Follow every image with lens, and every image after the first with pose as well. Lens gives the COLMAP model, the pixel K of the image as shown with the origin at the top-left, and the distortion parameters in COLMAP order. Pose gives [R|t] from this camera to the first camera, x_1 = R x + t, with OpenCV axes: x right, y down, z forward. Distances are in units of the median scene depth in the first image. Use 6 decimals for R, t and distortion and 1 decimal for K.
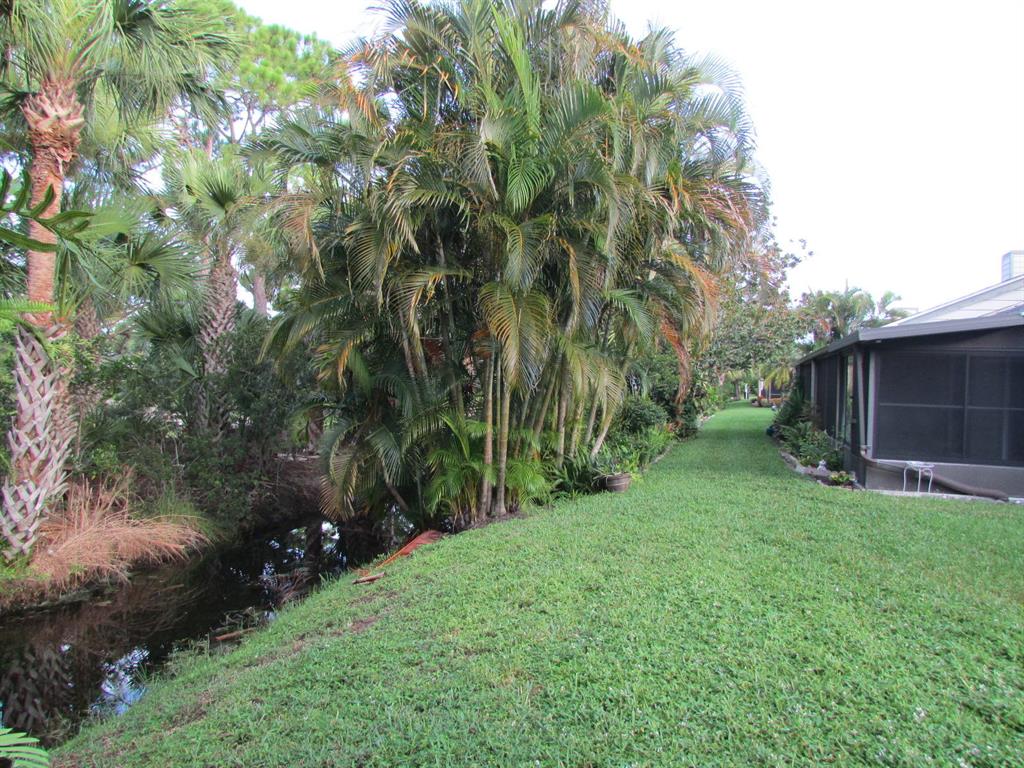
lens RADIAL K [[736.3, 0, 511.7], [0, 736.3, 383.1], [0, 0, 1]] dist [-0.015853, 0.003366]
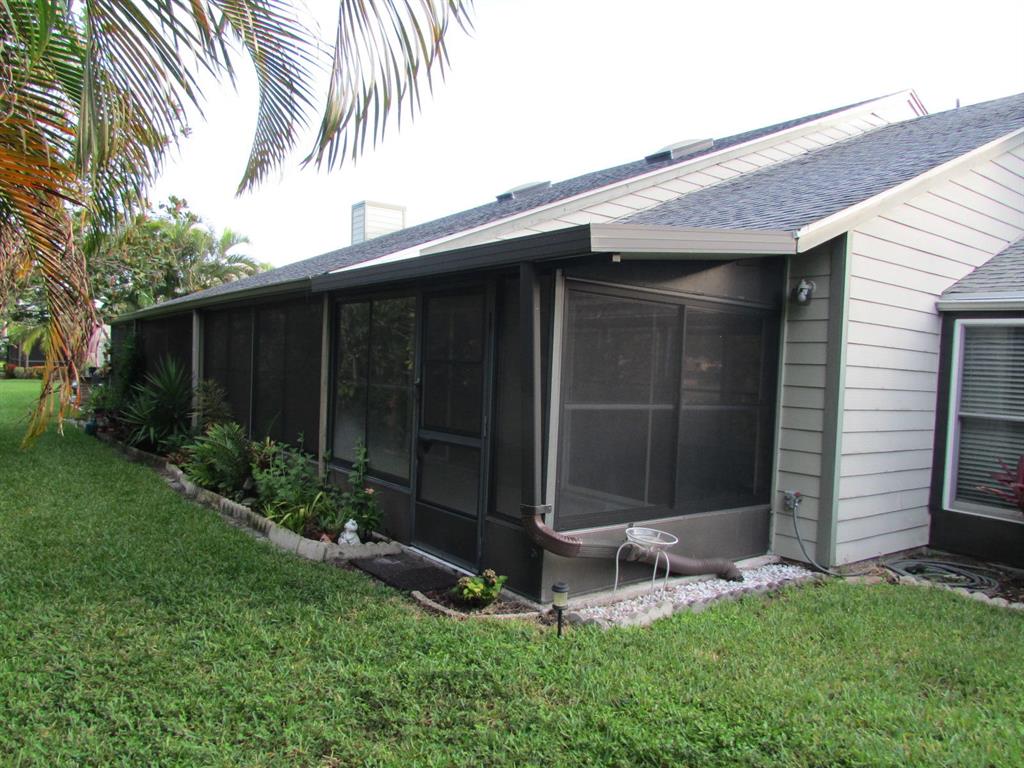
lens RADIAL K [[736.3, 0, 511.0], [0, 736.3, 385.4], [0, 0, 1]] dist [-0.015853, 0.003366]
pose [[0.577590, -0.030186, 0.815769, 0.124825], [-0.012627, 0.998866, 0.045901, -0.003646], [-0.816229, -0.036813, 0.576554, 0.770097]]
